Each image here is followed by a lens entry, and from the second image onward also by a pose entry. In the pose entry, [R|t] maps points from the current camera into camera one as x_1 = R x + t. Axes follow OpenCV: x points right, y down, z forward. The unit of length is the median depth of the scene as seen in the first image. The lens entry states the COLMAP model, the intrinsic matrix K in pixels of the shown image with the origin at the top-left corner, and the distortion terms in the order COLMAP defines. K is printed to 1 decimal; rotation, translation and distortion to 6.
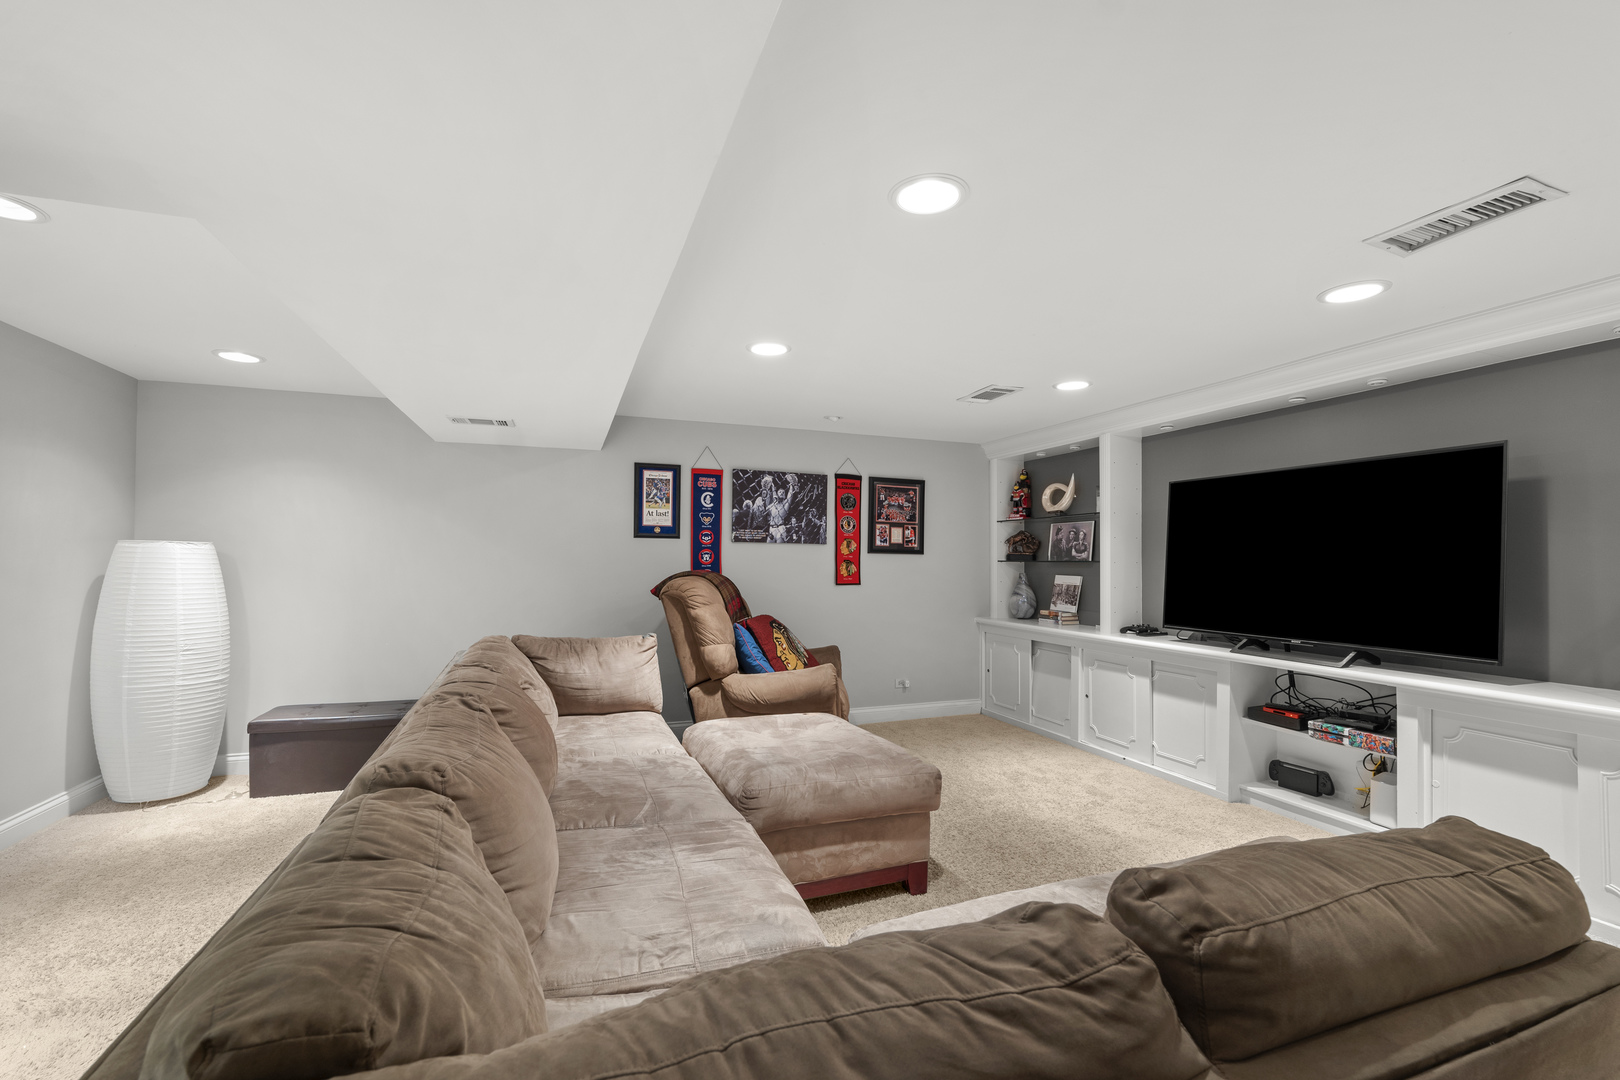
lens RADIAL K [[655.3, 0, 815.9], [0, 655.3, 555.2], [0, 0, 1]] dist [-0.013420, 0.000426]
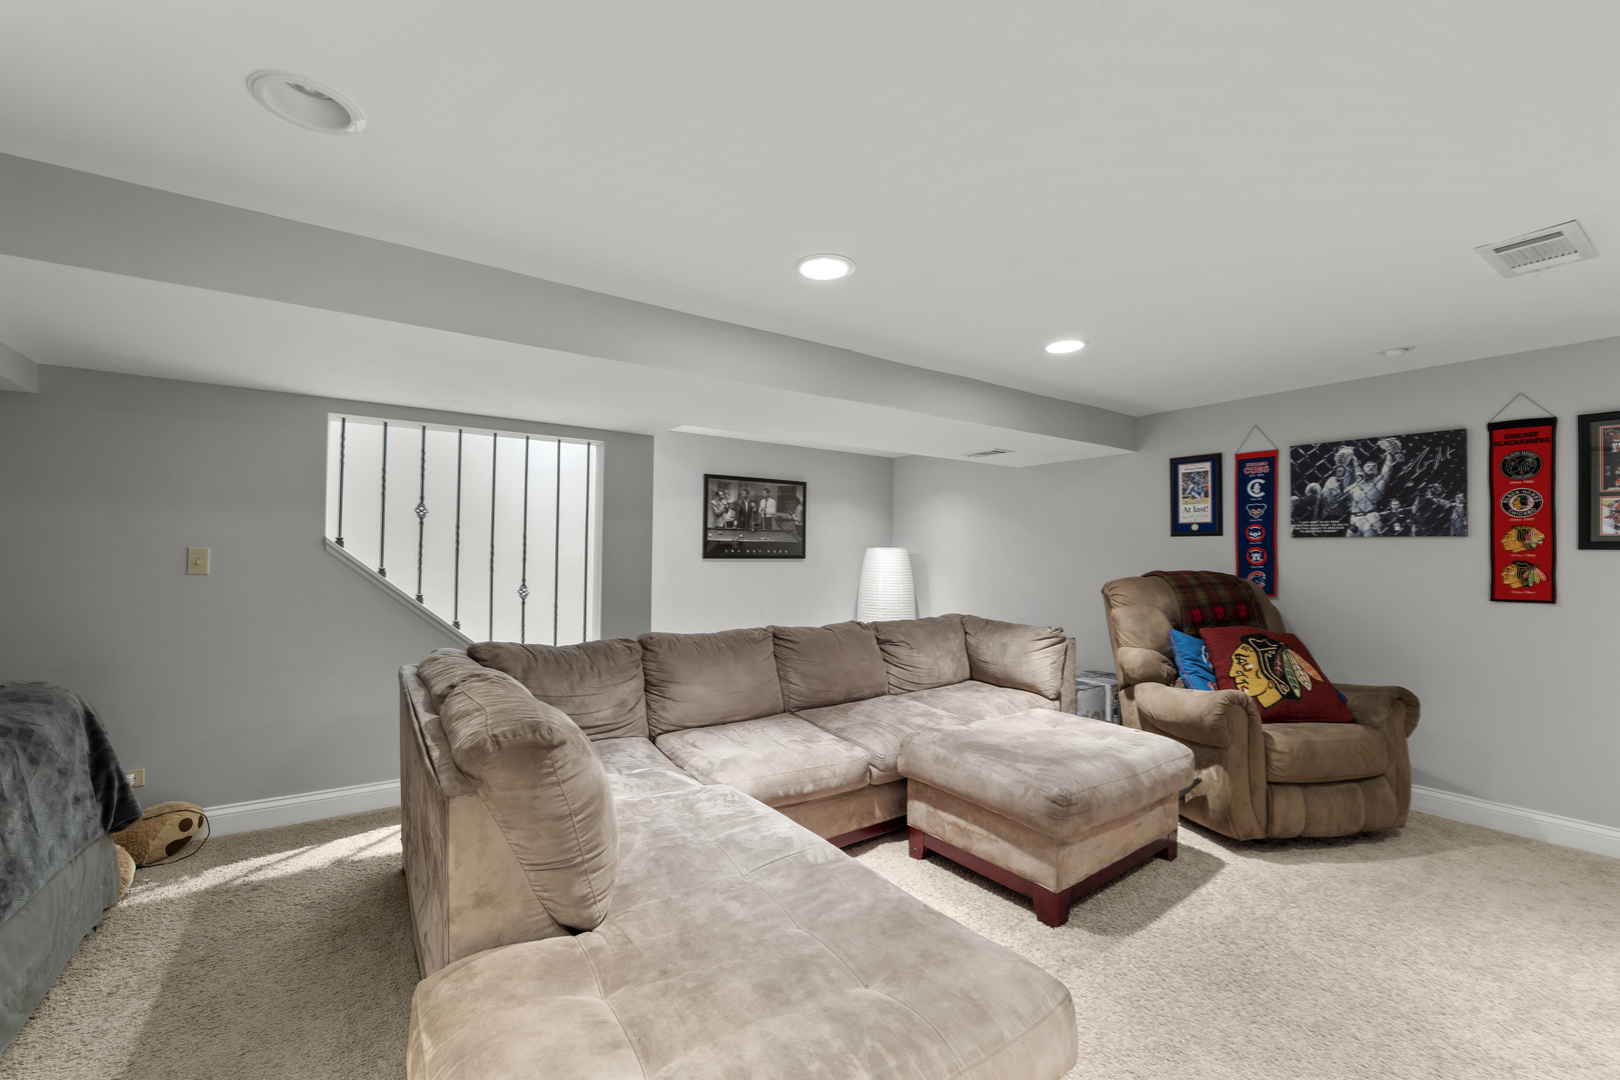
lens RADIAL K [[655.3, 0, 812.0], [0, 655.3, 543.1], [0, 0, 1]] dist [-0.013420, 0.000426]
pose [[0.279203, -0.026366, -0.959870, 0.464004], [-0.006803, 0.999544, -0.029435, 0.013471], [0.960208, 0.014748, 0.278897, 0.217852]]
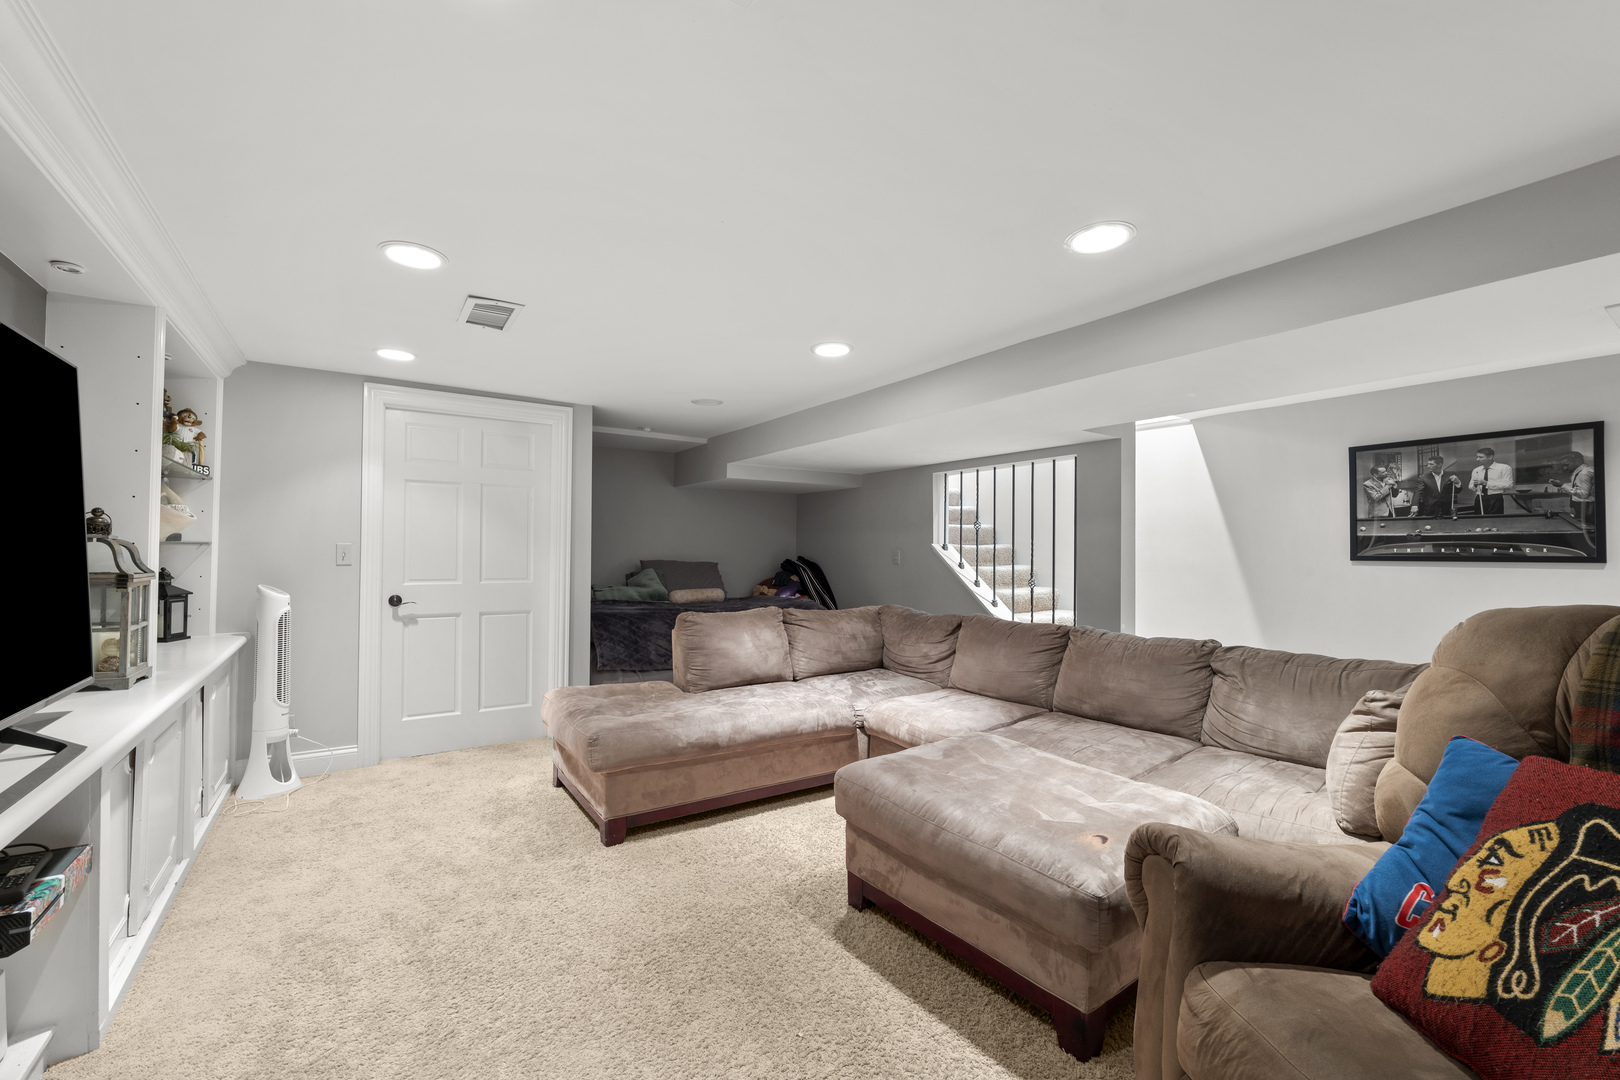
lens RADIAL K [[655.3, 0, 804.2], [0, 655.3, 538.1], [0, 0, 1]] dist [-0.013420, 0.000426]
pose [[-0.963633, -0.024186, -0.266133, 0.234542], [-0.018779, 0.999563, -0.022844, 0.011610], [0.266569, -0.017016, -0.963666, 0.961197]]
